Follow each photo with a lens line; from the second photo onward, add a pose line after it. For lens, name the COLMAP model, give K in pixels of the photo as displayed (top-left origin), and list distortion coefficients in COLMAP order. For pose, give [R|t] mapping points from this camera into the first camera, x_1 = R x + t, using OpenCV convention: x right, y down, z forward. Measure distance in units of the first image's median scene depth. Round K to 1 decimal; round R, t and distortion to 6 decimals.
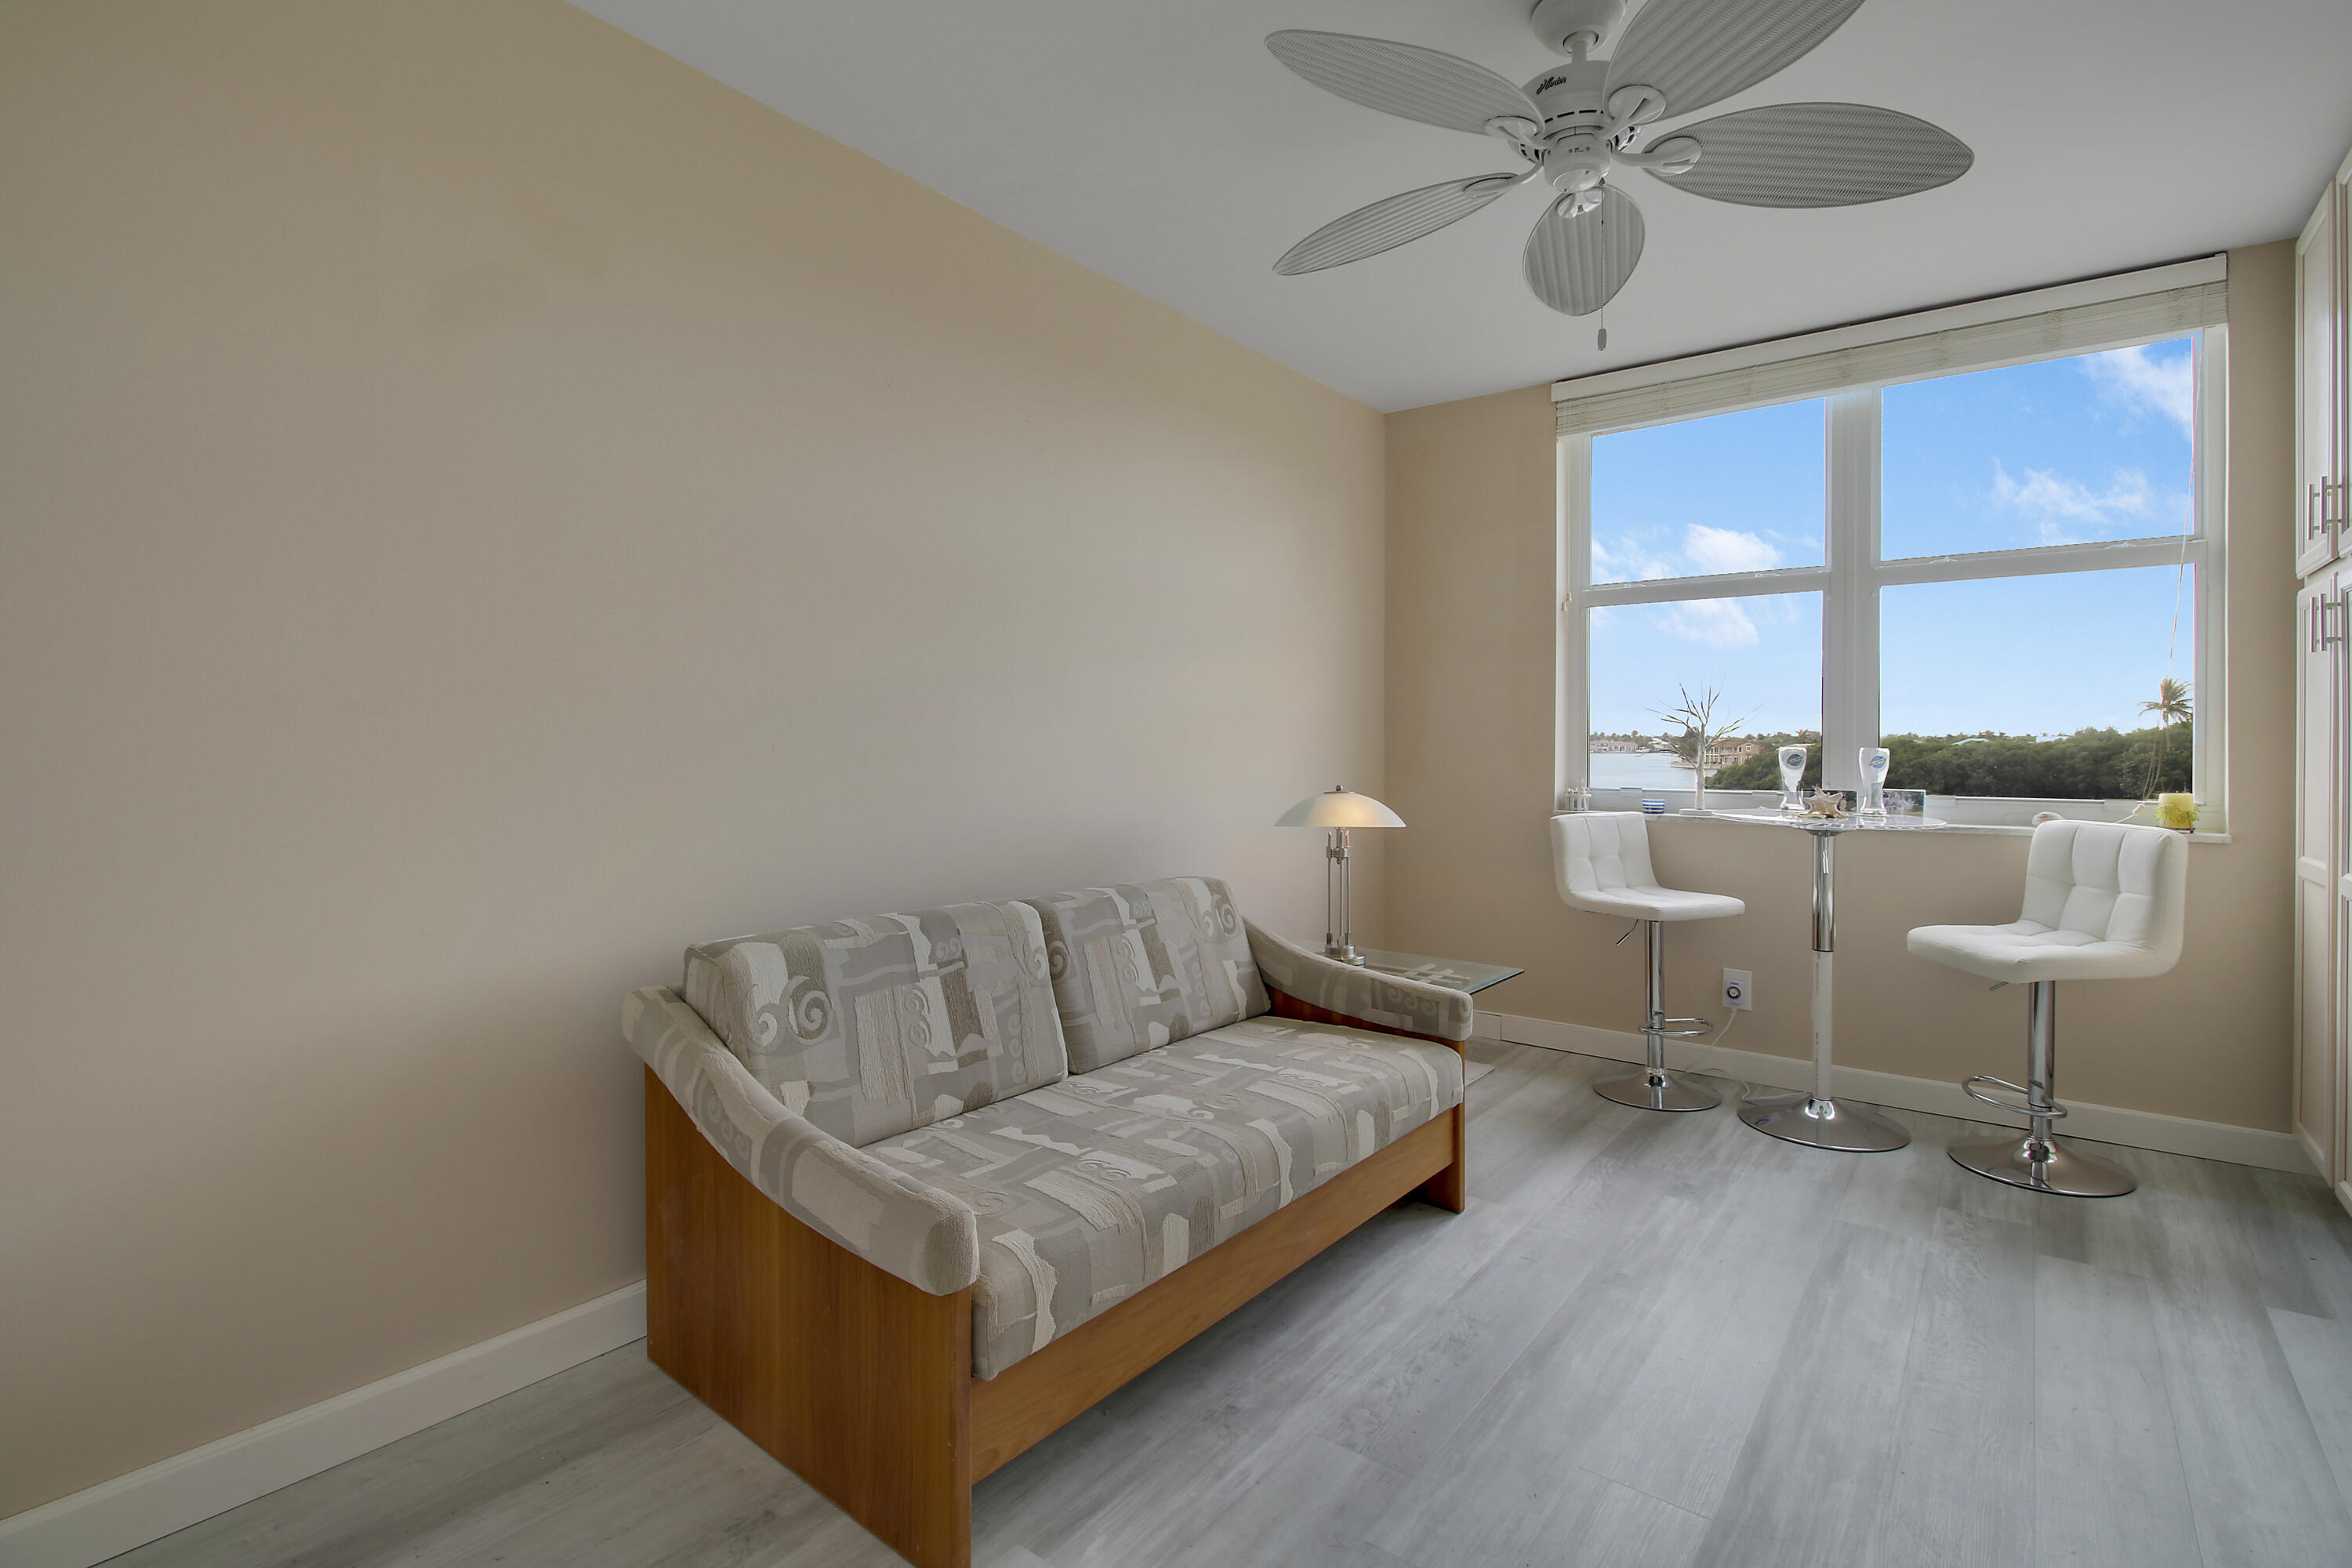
lens RADIAL K [[1105.8, 0, 1178.5], [0, 1105.8, 745.3], [0, 0, 1]] dist [-0.001915, -0.010948]
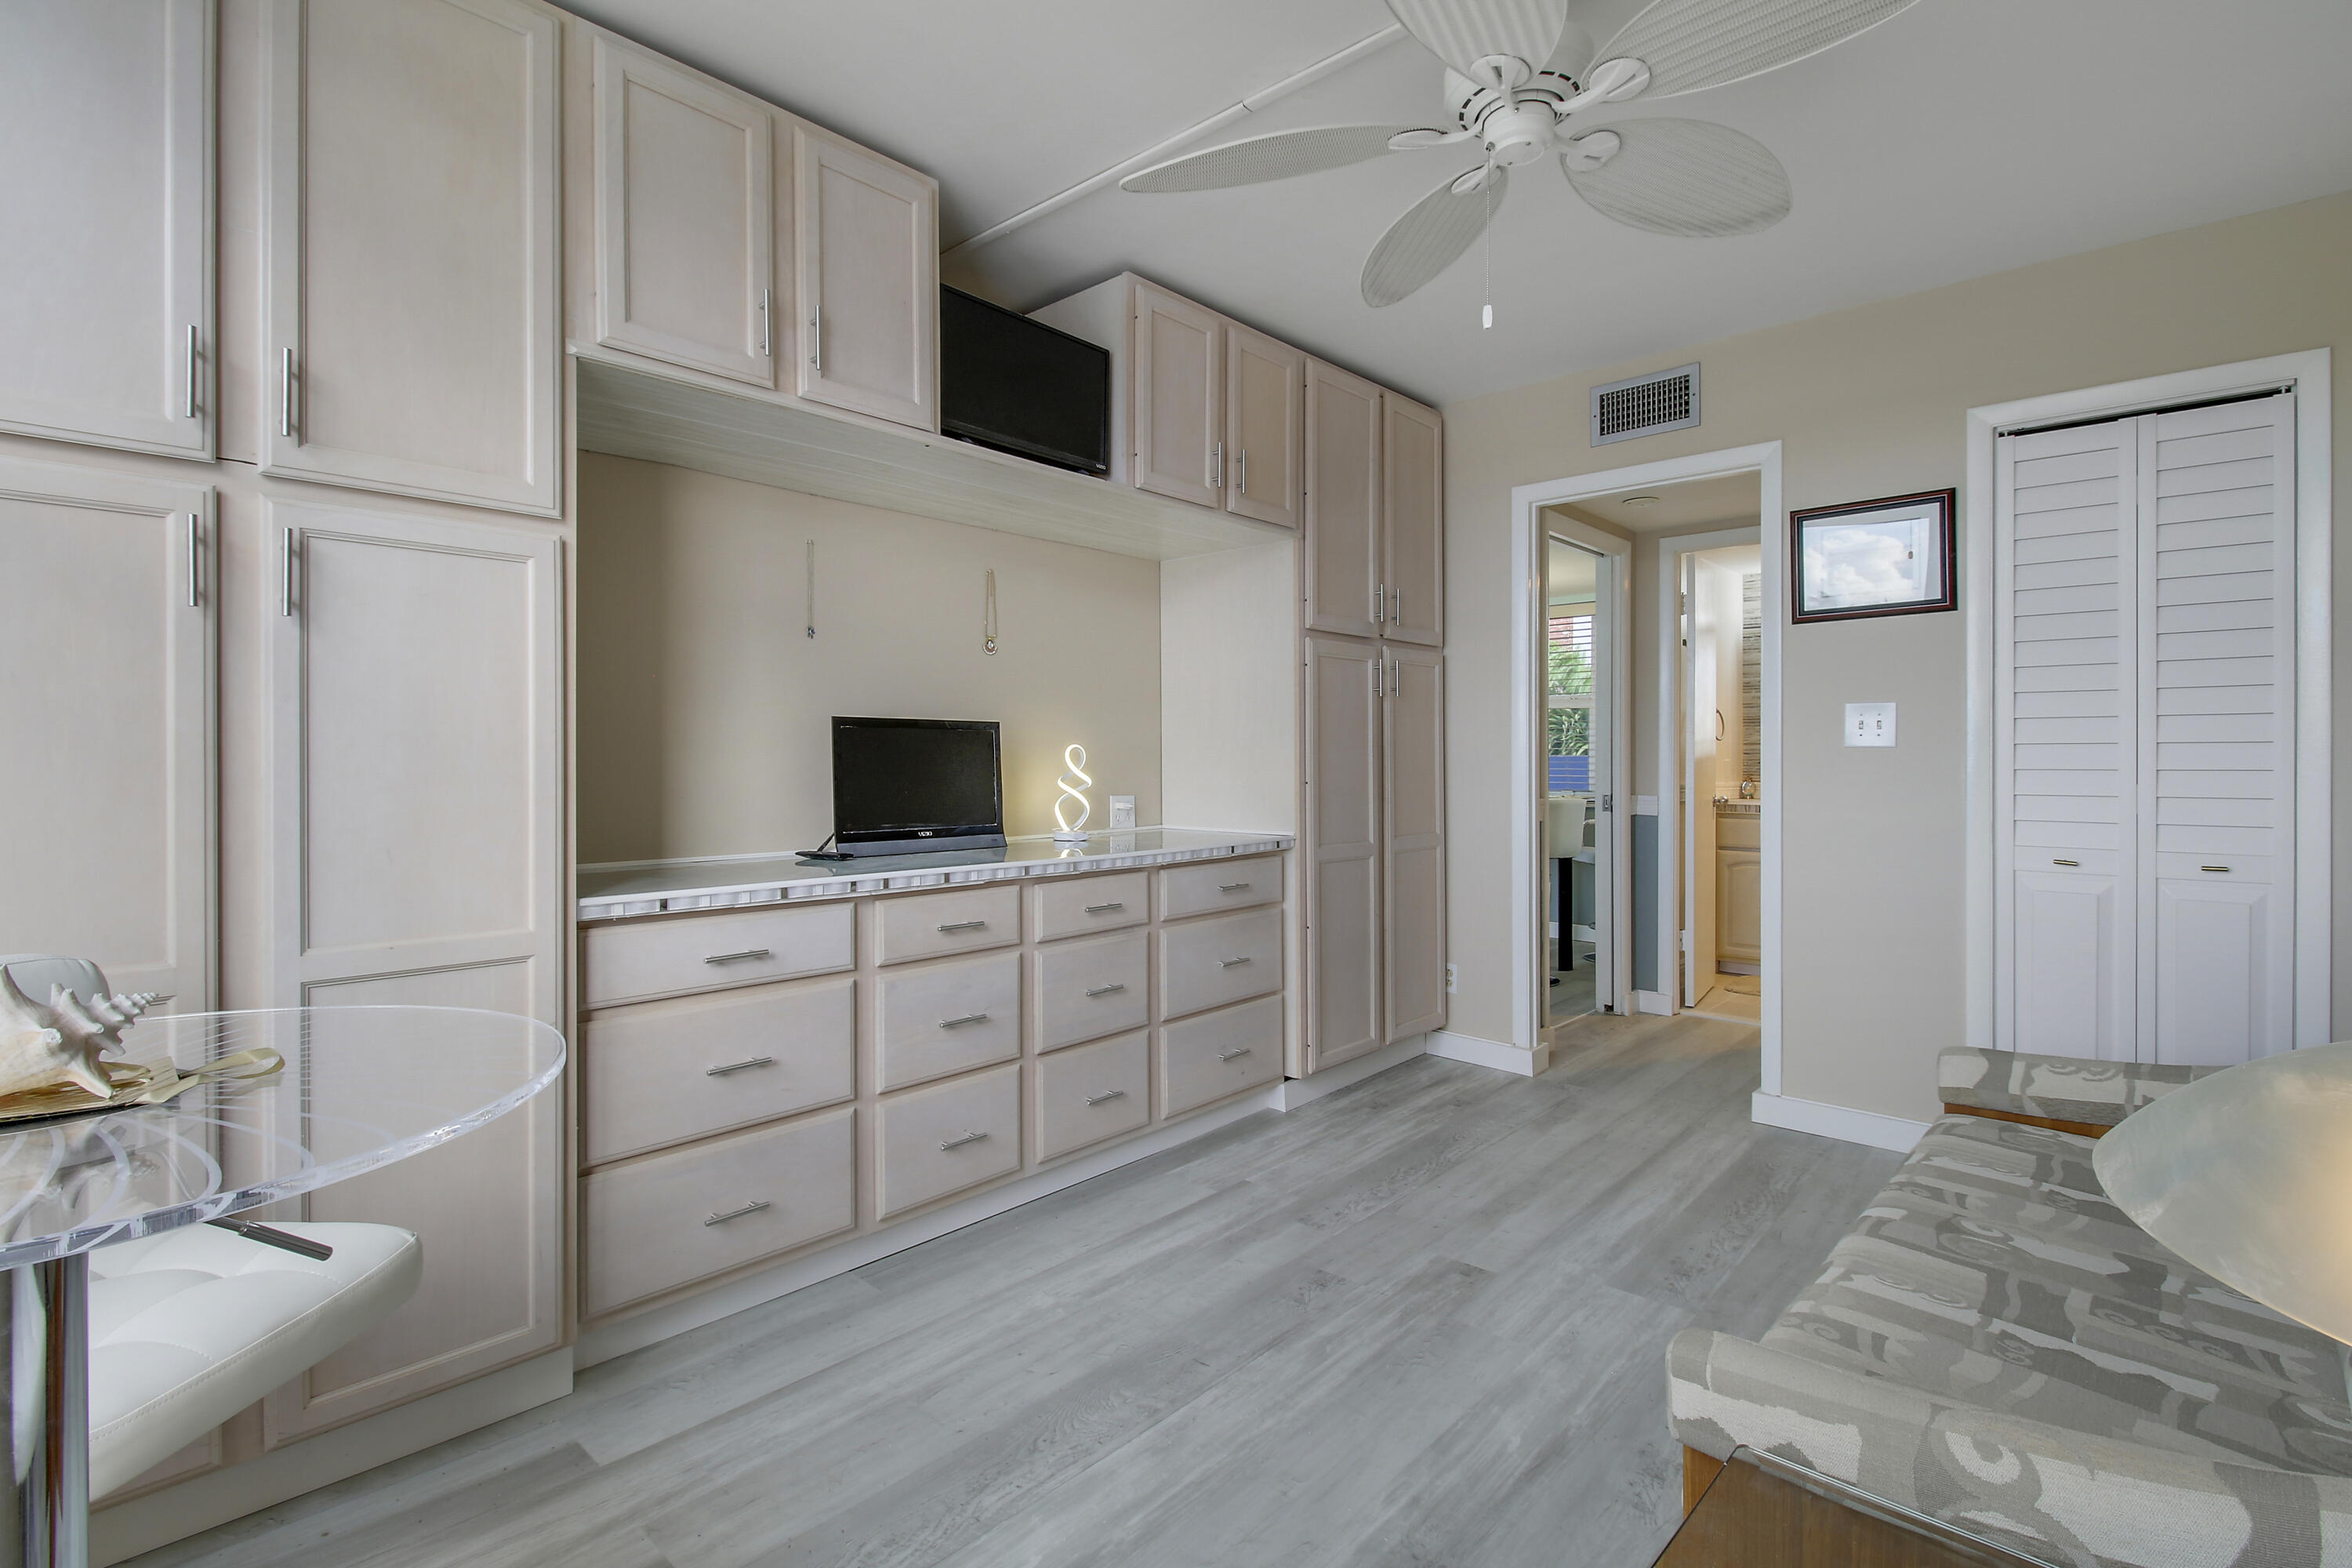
lens RADIAL K [[1095.1, 0, 1196.4], [0, 1095.1, 758.6], [0, 0, 1]] dist [0.007065, -0.016696]
pose [[-0.997433, -0.002437, 0.071558, 0.459055], [-0.002588, 0.999995, -0.002007, -0.000586], [-0.071552, -0.002187, -0.997434, 1.579419]]
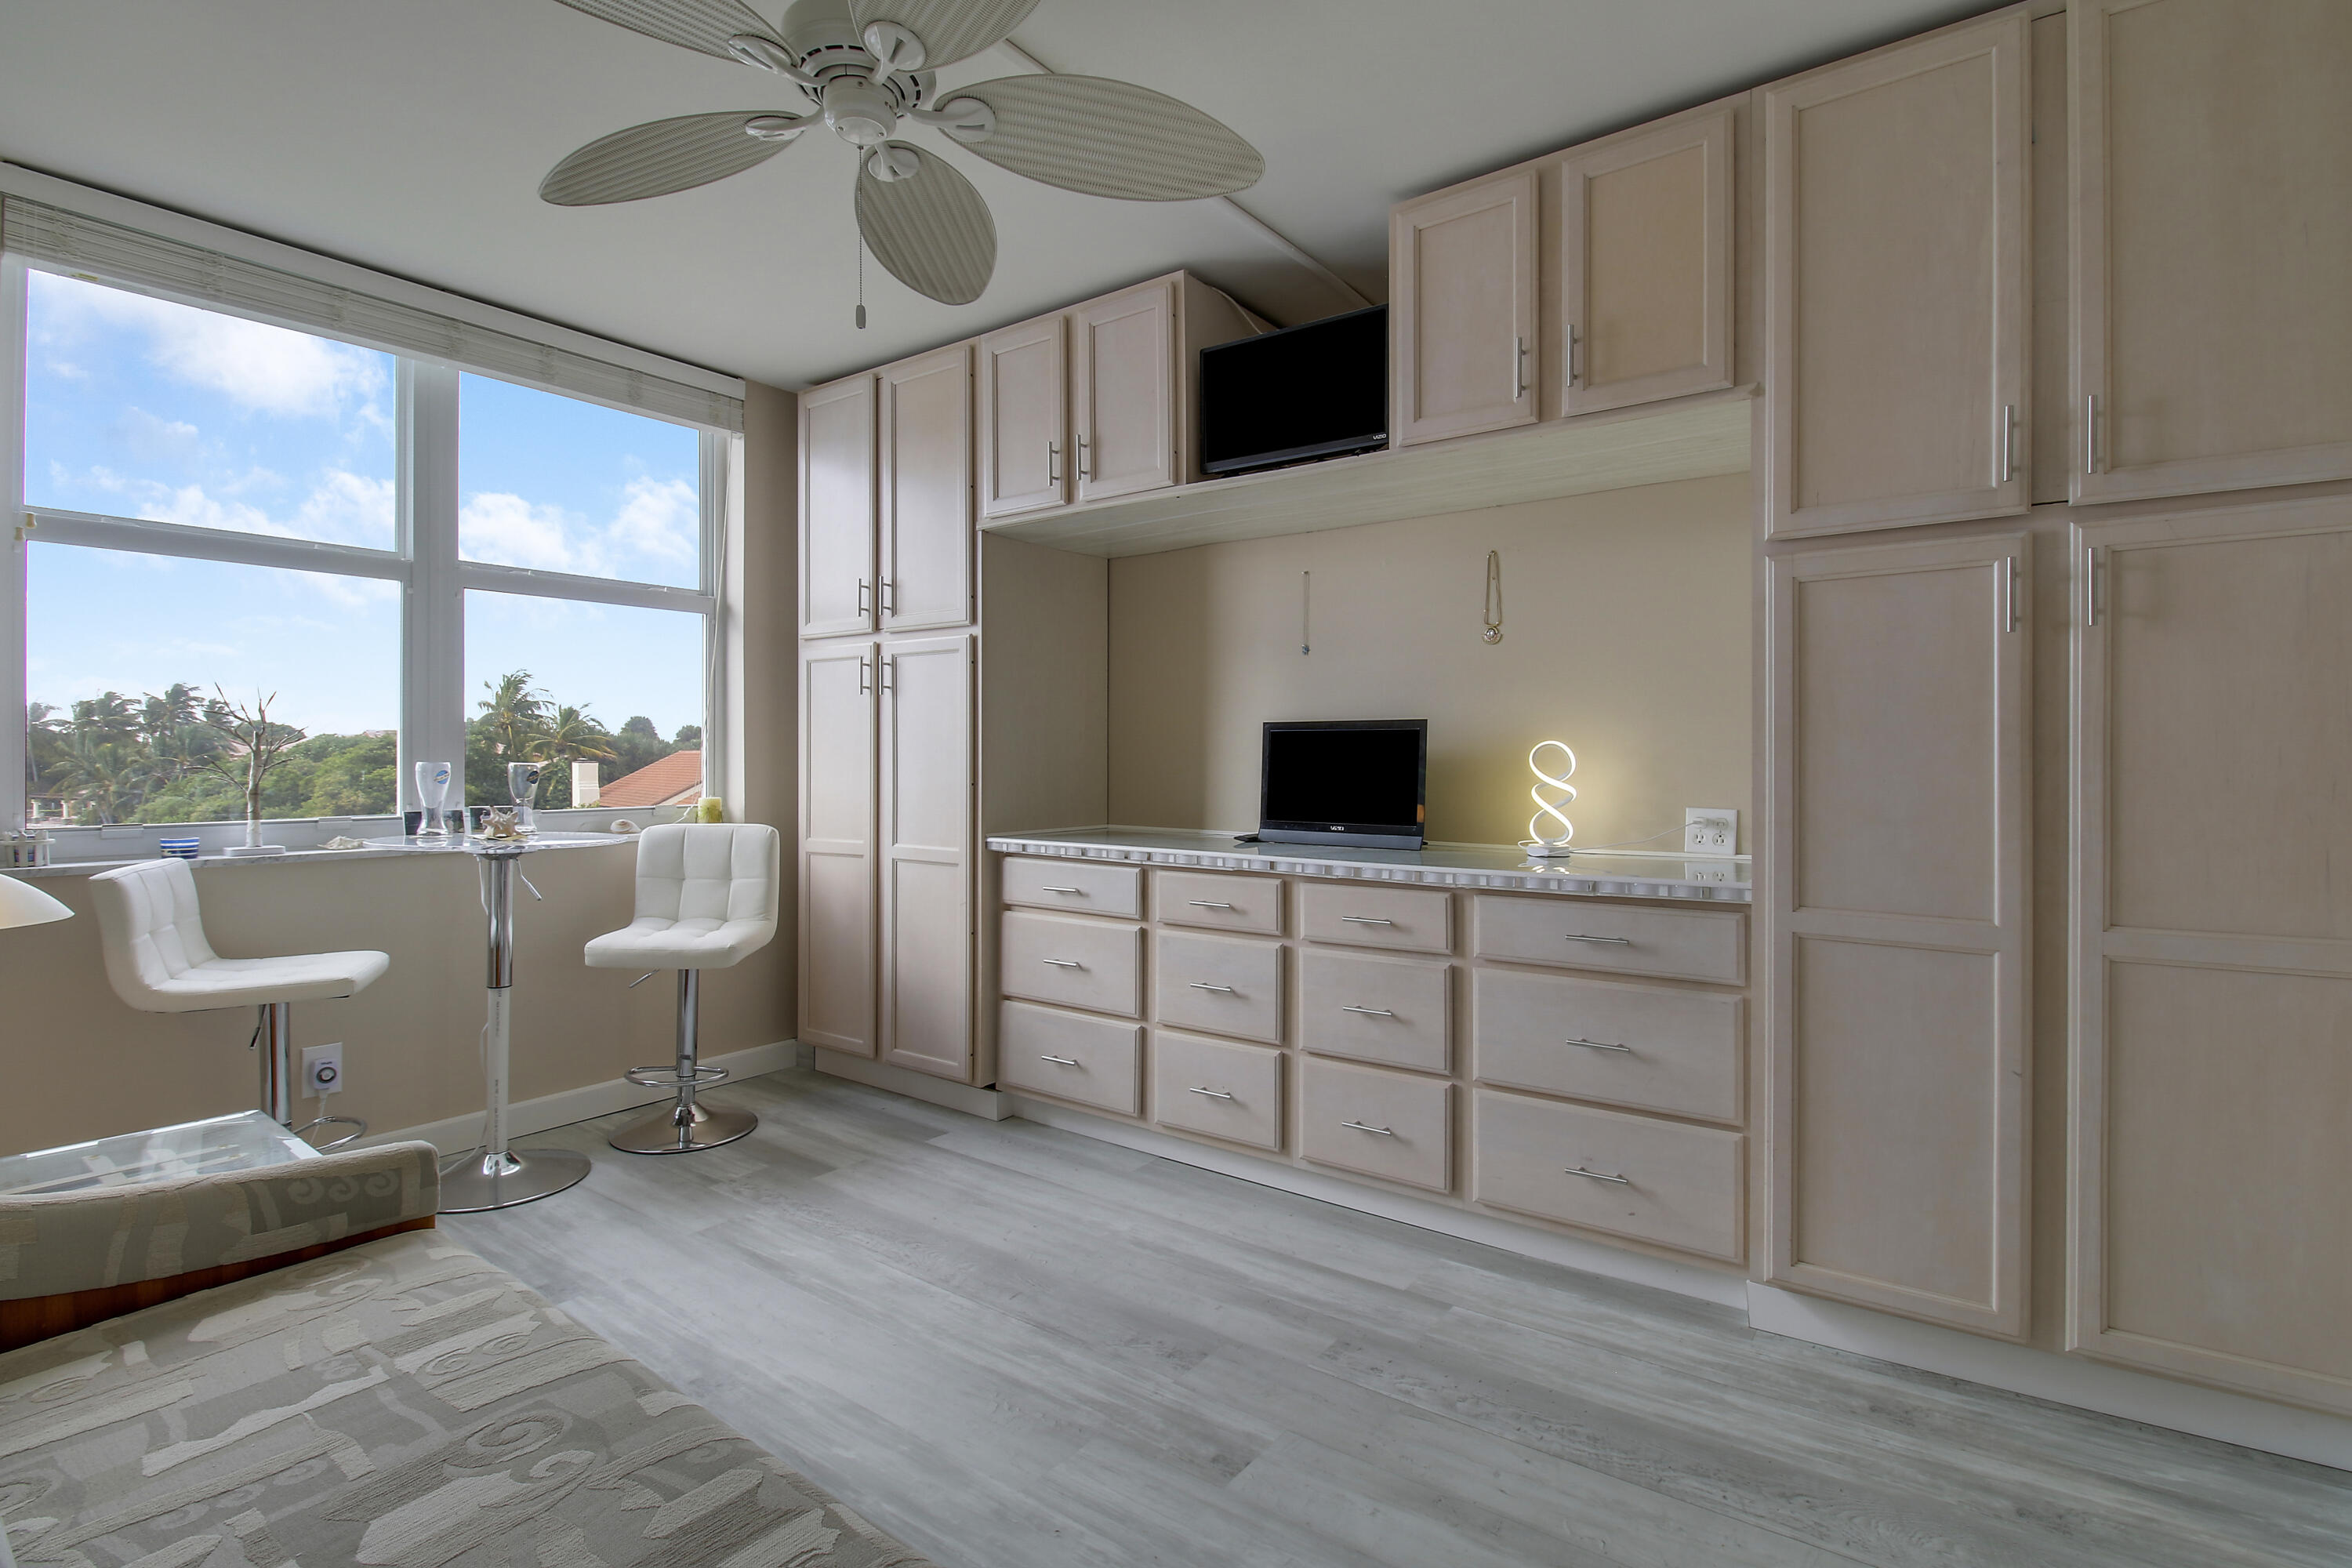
lens RADIAL K [[1105.8, 0, 1178.5], [0, 1105.8, 745.3], [0, 0, 1]] dist [-0.001915, -0.010948]
pose [[-0.024394, 0.007050, 0.999678, -0.448067], [0.000686, 0.999975, -0.007035, -0.007217], [-0.999702, 0.000514, -0.024399, 0.619217]]
